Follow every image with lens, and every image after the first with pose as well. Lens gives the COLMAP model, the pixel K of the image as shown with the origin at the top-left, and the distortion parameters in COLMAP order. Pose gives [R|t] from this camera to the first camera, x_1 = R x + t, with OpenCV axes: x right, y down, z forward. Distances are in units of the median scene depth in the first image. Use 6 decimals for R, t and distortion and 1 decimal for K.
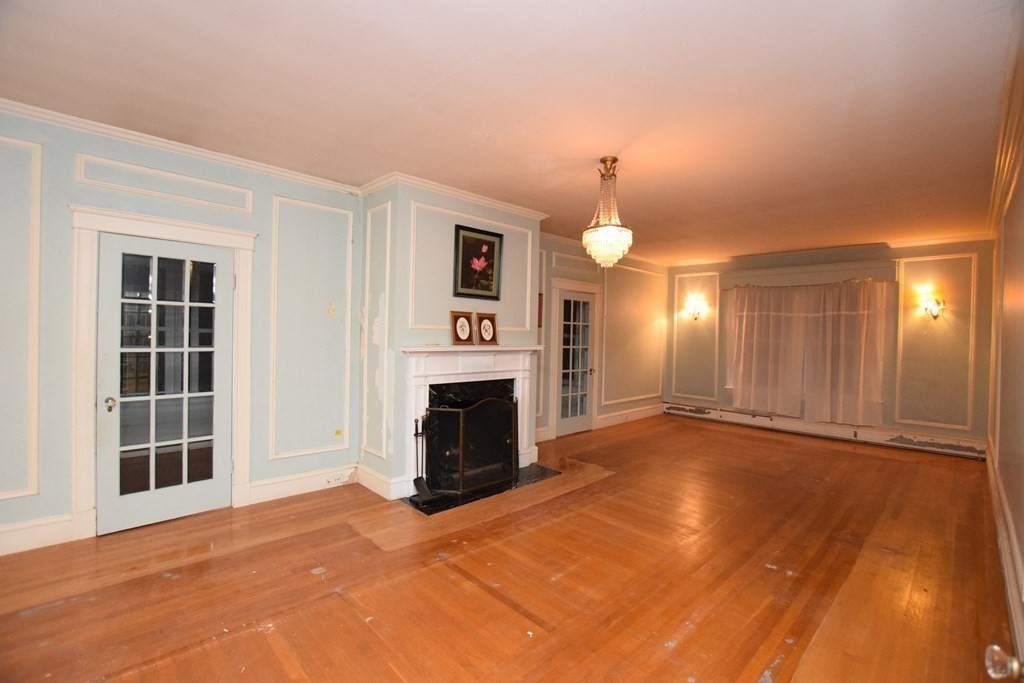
lens RADIAL K [[453.3, 0, 516.5], [0, 453.3, 337.9], [0, 0, 1]] dist [-0.013867, -0.000114]
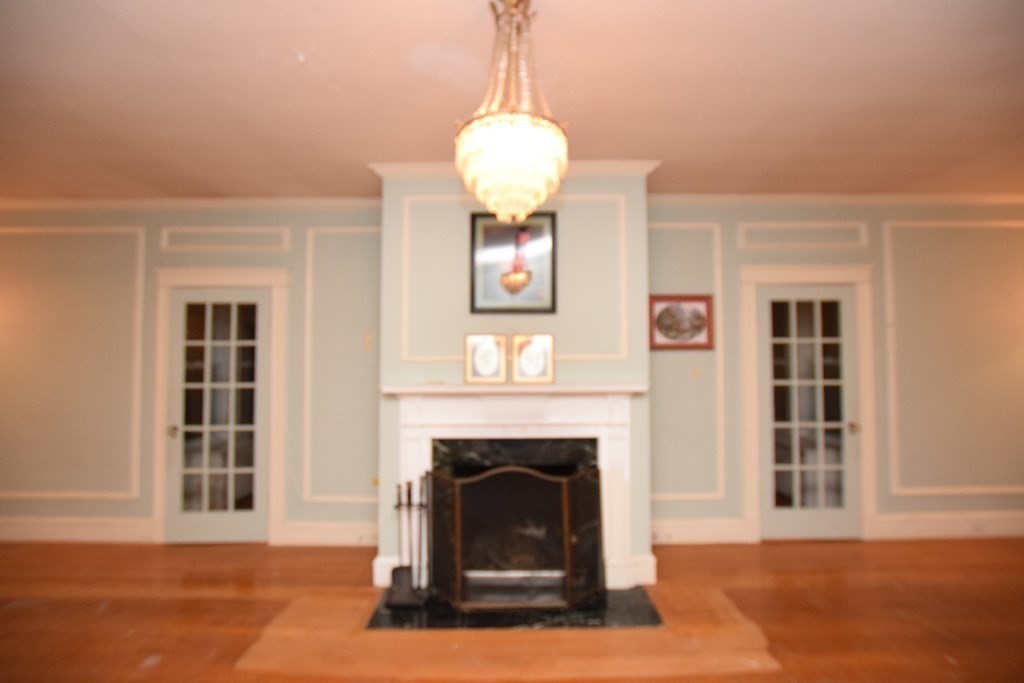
lens RADIAL K [[467.0, 0, 508.4], [0, 467.0, 336.9], [0, 0, 1]] dist [-0.025792, -0.000126]
pose [[0.718902, -0.052672, -0.693112, 0.400070], [0.013755, 0.998008, -0.061575, -0.009977], [0.694975, 0.034733, 0.718195, 0.513758]]
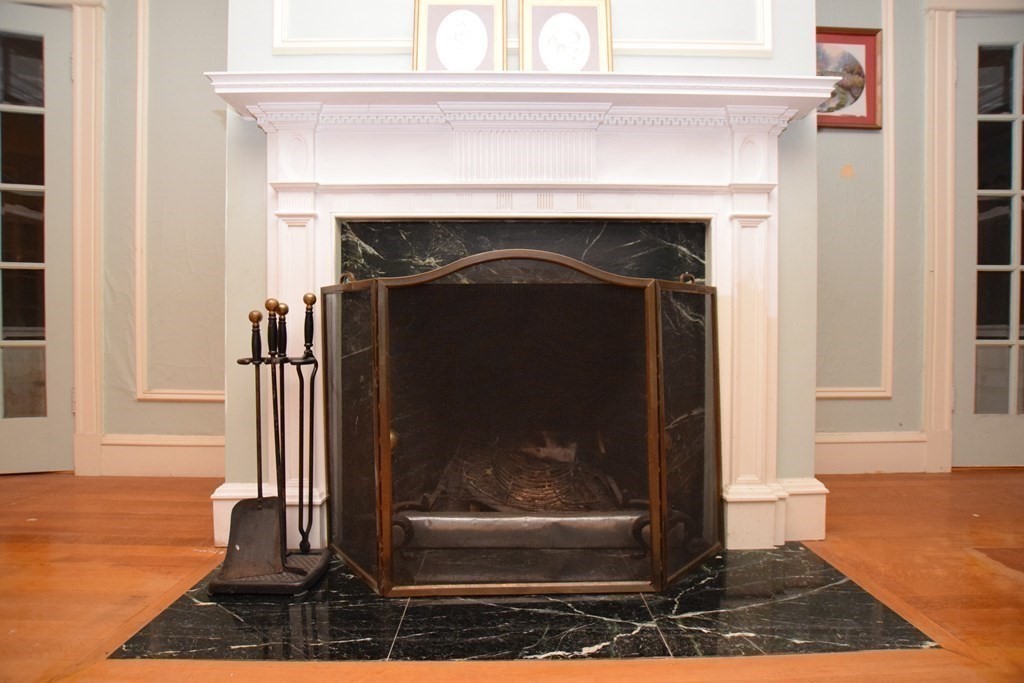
lens RADIAL K [[447.6, 0, 513.7], [0, 447.6, 342.8], [0, 0, 1]] dist [-0.037538, 0.007856]
pose [[0.725031, -0.013458, -0.688585, 0.108569], [0.010690, 0.999909, -0.008288, 0.185376], [0.688634, -0.001352, 0.725108, 0.811252]]
